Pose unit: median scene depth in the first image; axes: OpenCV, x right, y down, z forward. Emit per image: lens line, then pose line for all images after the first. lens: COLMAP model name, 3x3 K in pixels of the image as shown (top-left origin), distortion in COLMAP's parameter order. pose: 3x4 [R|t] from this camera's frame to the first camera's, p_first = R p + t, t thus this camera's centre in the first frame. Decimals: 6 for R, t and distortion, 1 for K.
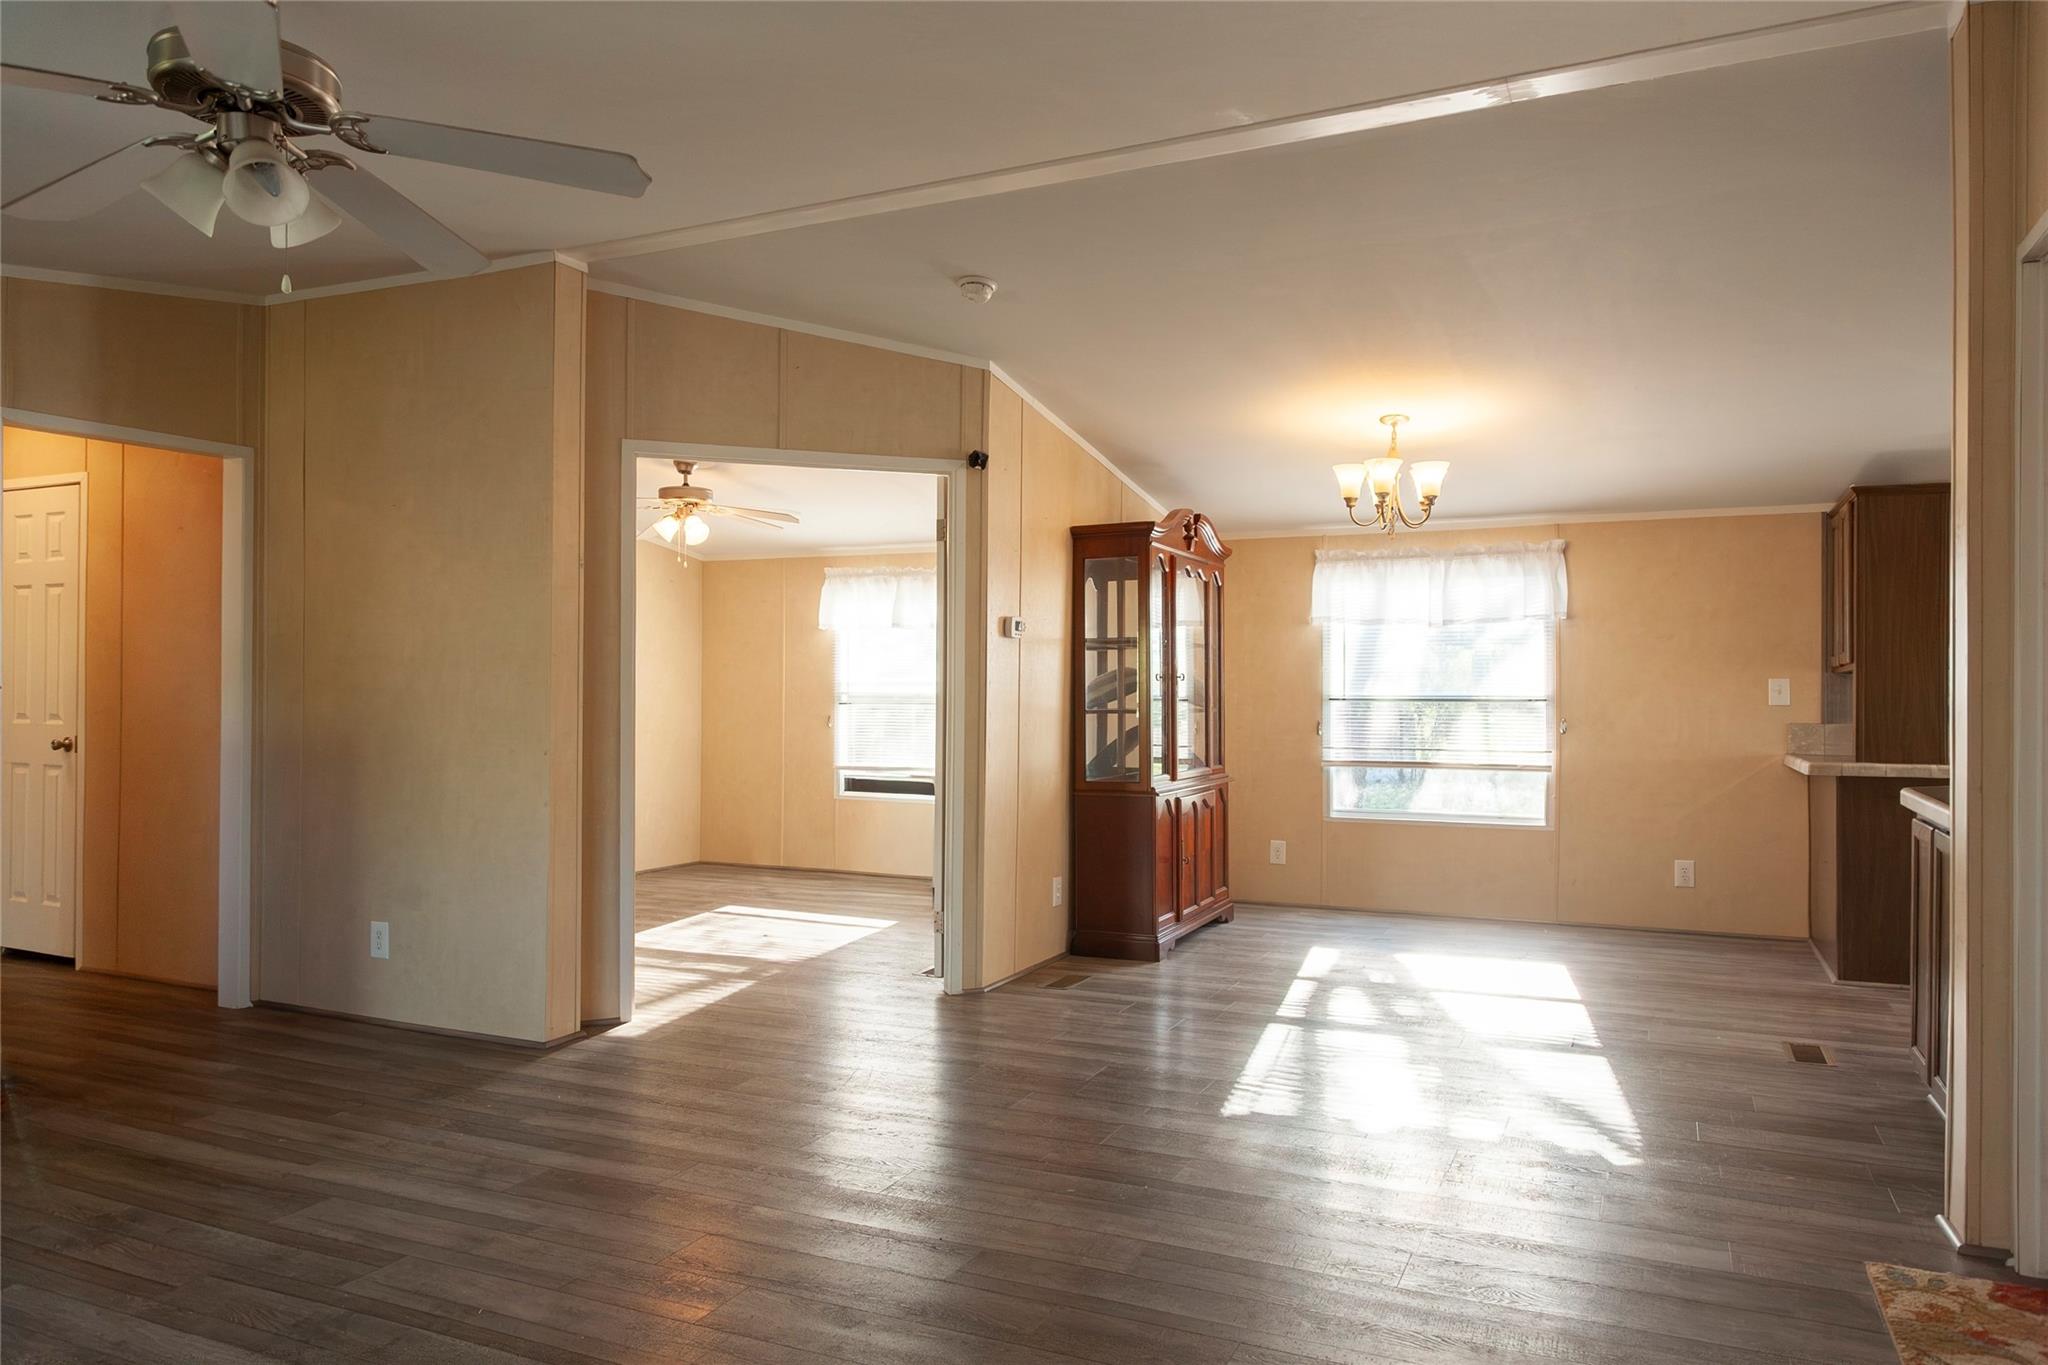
lens RADIAL K [[1373.4, 0, 1024.0], [0, 1373.4, 682.5], [0, 0, 1]] dist [0.001137, 0.000521]
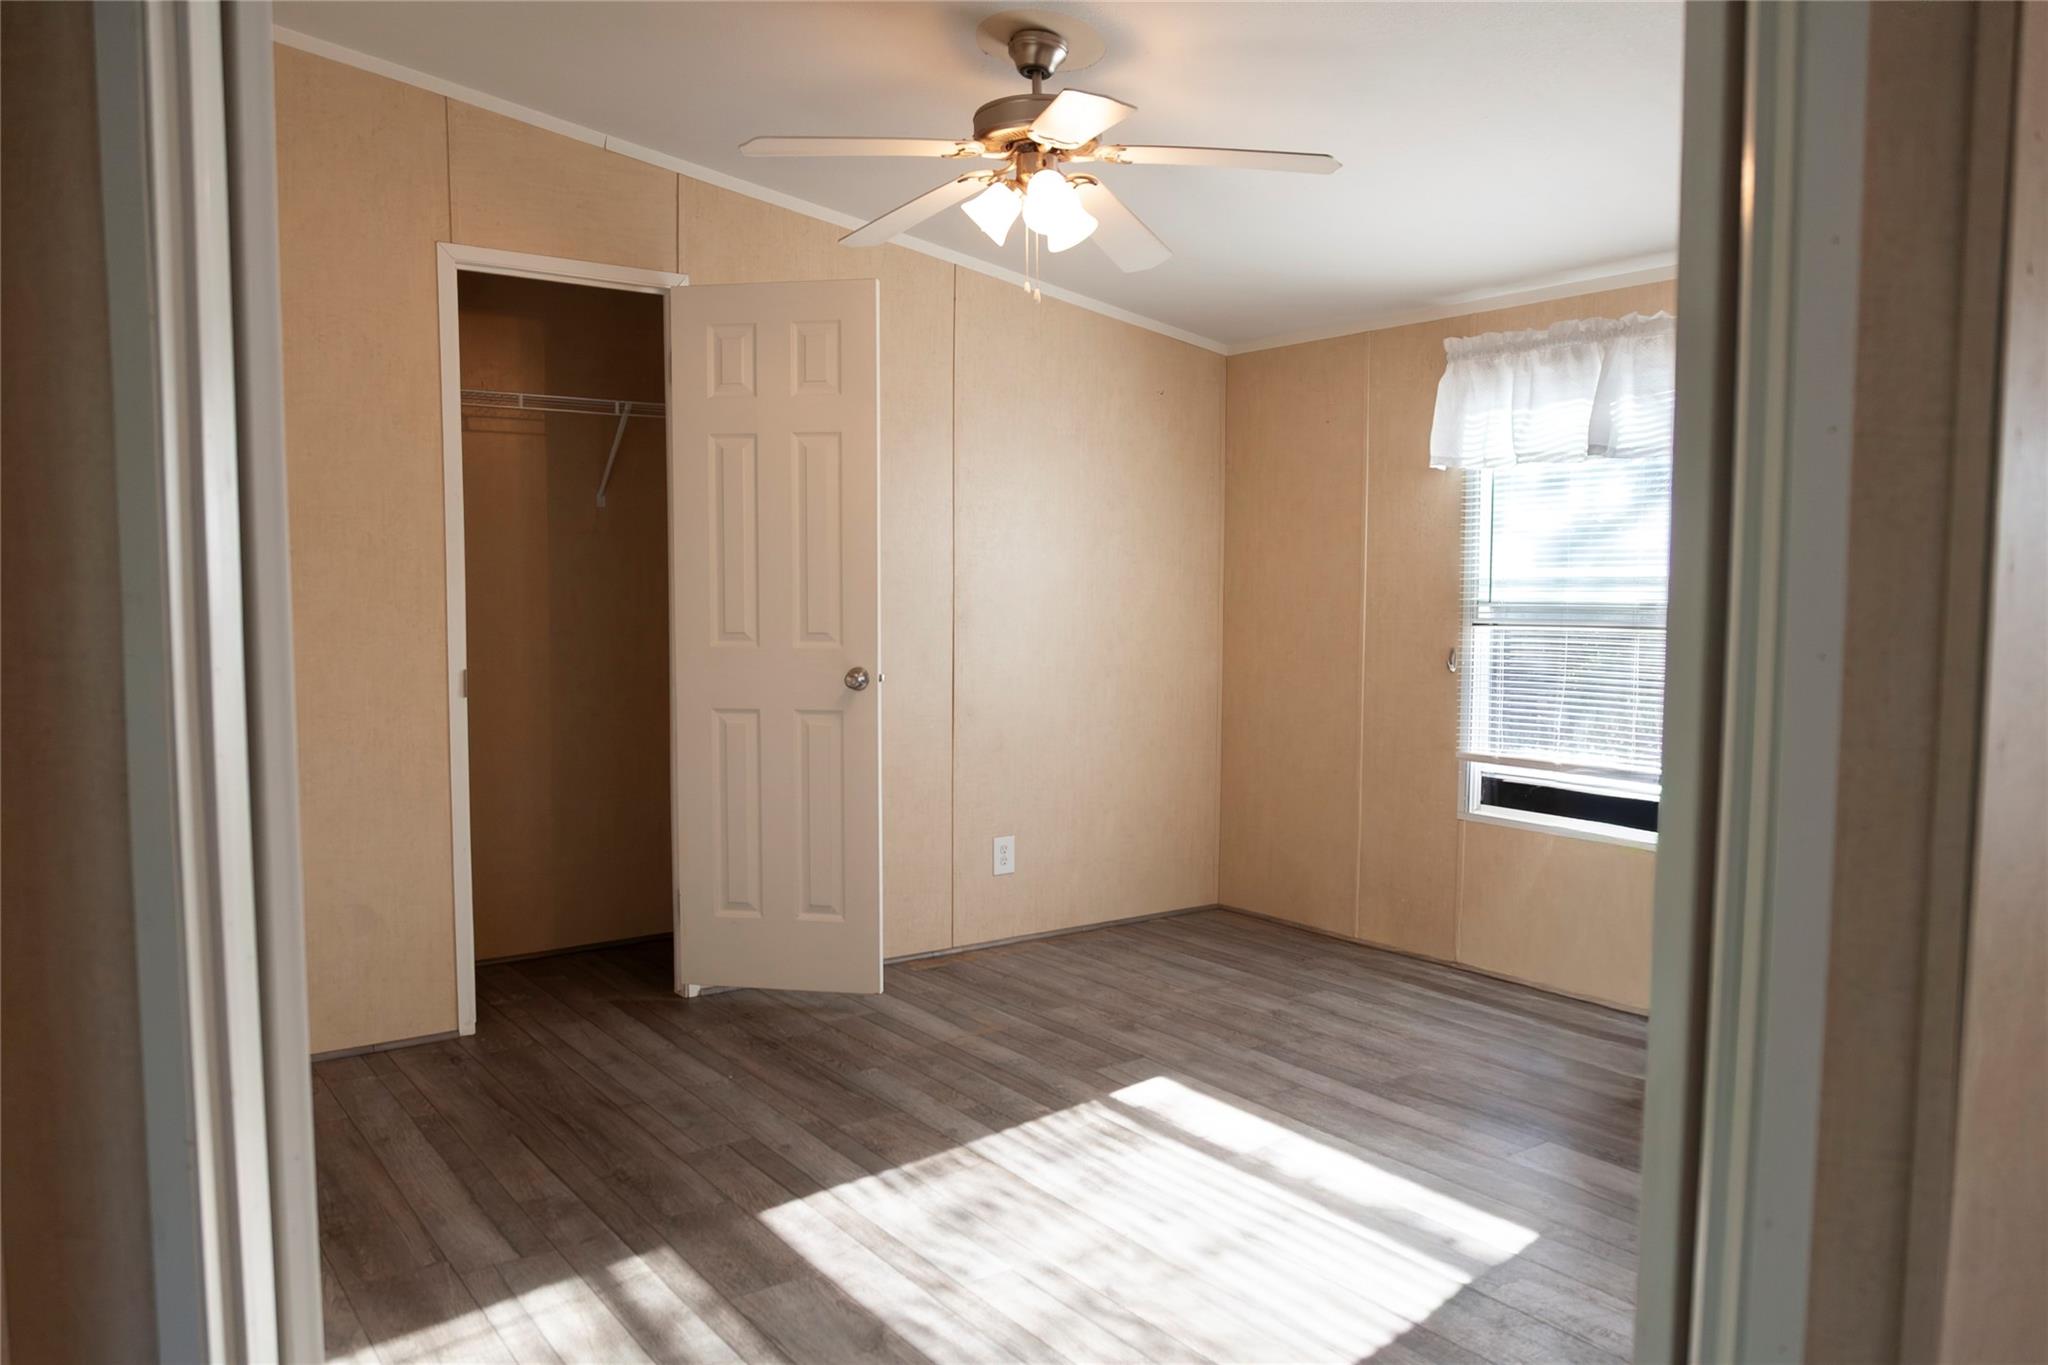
lens RADIAL K [[1420.6, 0, 1024.0], [0, 1420.6, 682.5], [0, 0, 1]] dist [-0.006253, -0.001042]
pose [[0.865113, 0.031963, -0.500557, -0.021043], [-0.002286, 0.998208, 0.059789, 0.006480], [0.501571, -0.050579, 0.863637, 0.495099]]
